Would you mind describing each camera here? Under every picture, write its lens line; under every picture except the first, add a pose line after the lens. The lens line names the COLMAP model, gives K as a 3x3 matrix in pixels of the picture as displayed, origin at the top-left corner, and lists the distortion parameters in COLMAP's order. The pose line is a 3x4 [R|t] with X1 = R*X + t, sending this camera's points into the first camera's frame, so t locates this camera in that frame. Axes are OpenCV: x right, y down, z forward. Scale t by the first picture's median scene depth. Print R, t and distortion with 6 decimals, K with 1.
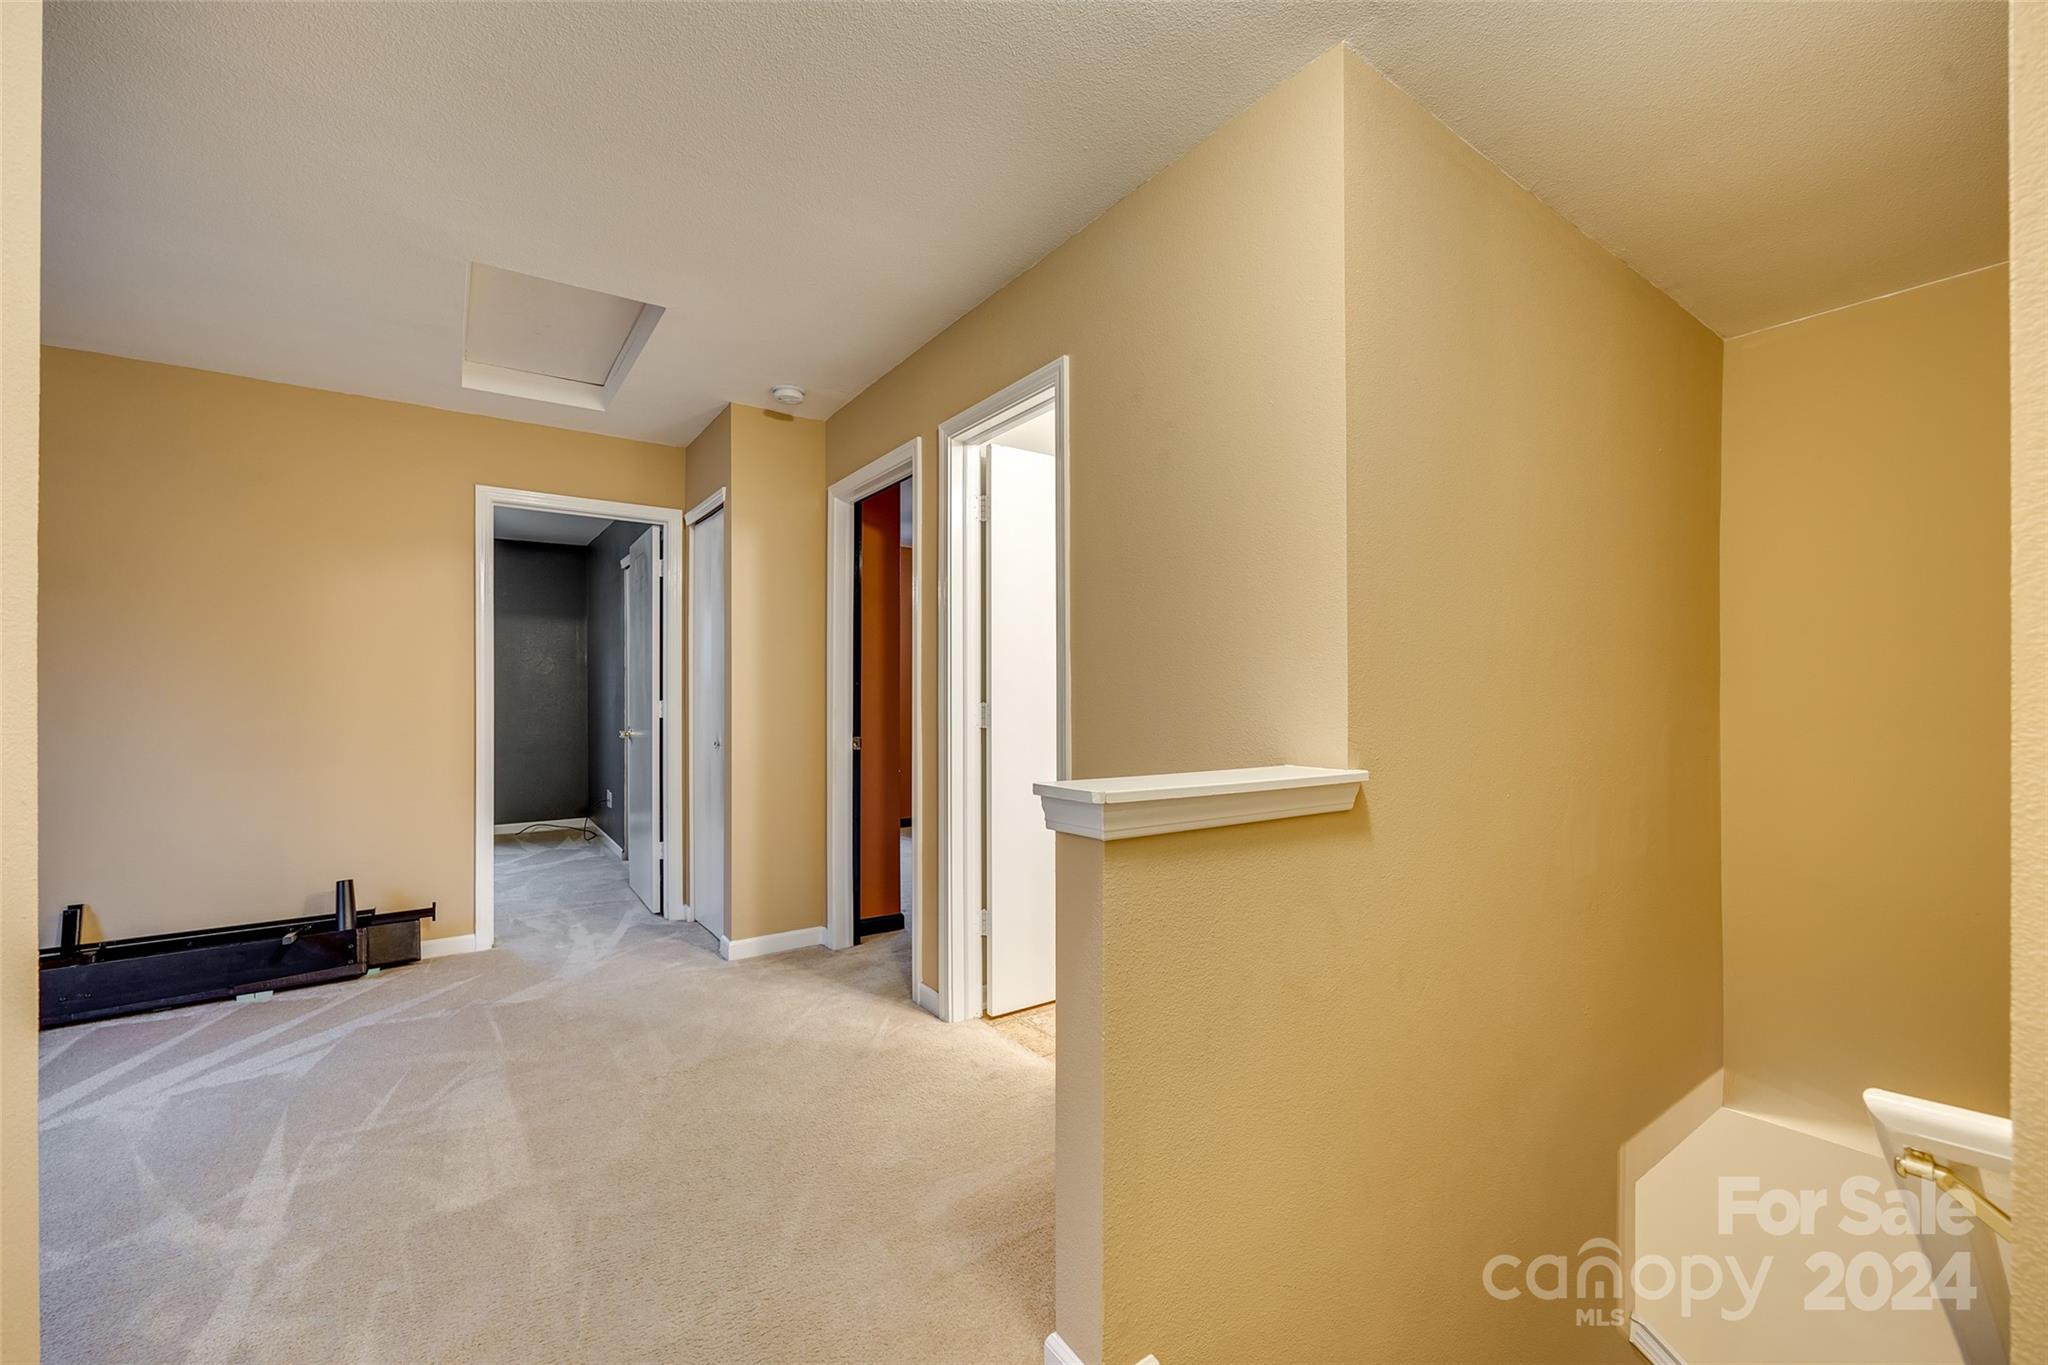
lens RADIAL K [[835.2, 0, 1017.5], [0, 835.2, 693.4], [0, 0, 1]] dist [0.000159, 0.000070]
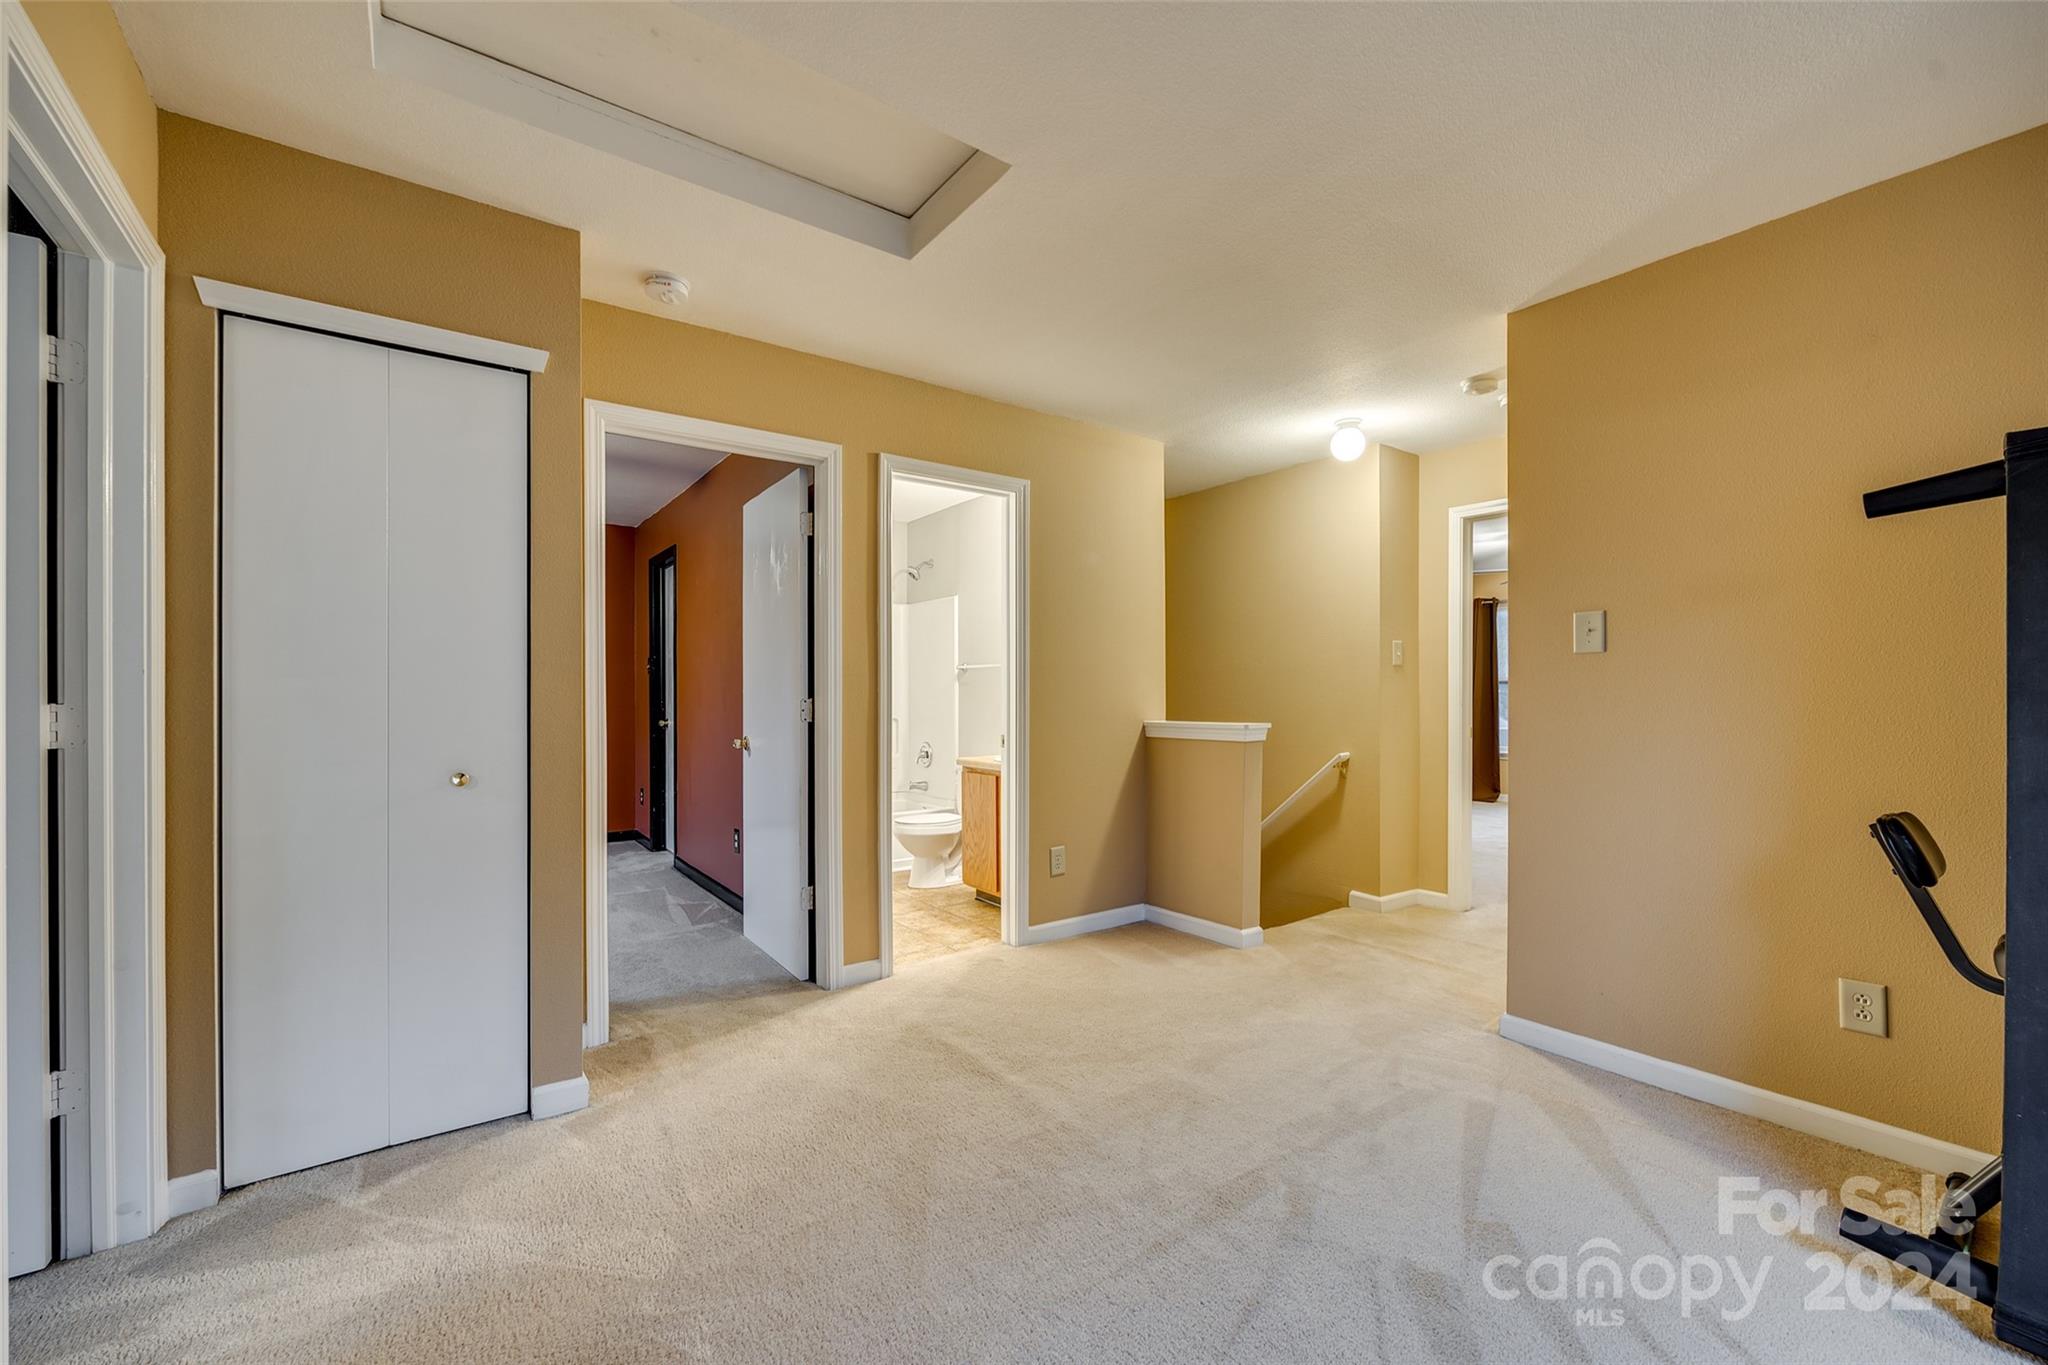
lens RADIAL K [[835.2, 0, 1017.5], [0, 835.2, 693.4], [0, 0, 1]] dist [0.000159, 0.000070]
pose [[-0.021678, 0.002672, 0.999761, -1.189907], [-0.001295, 0.999996, -0.002701, 0.005401], [-0.999764, -0.001353, -0.021675, 0.817387]]
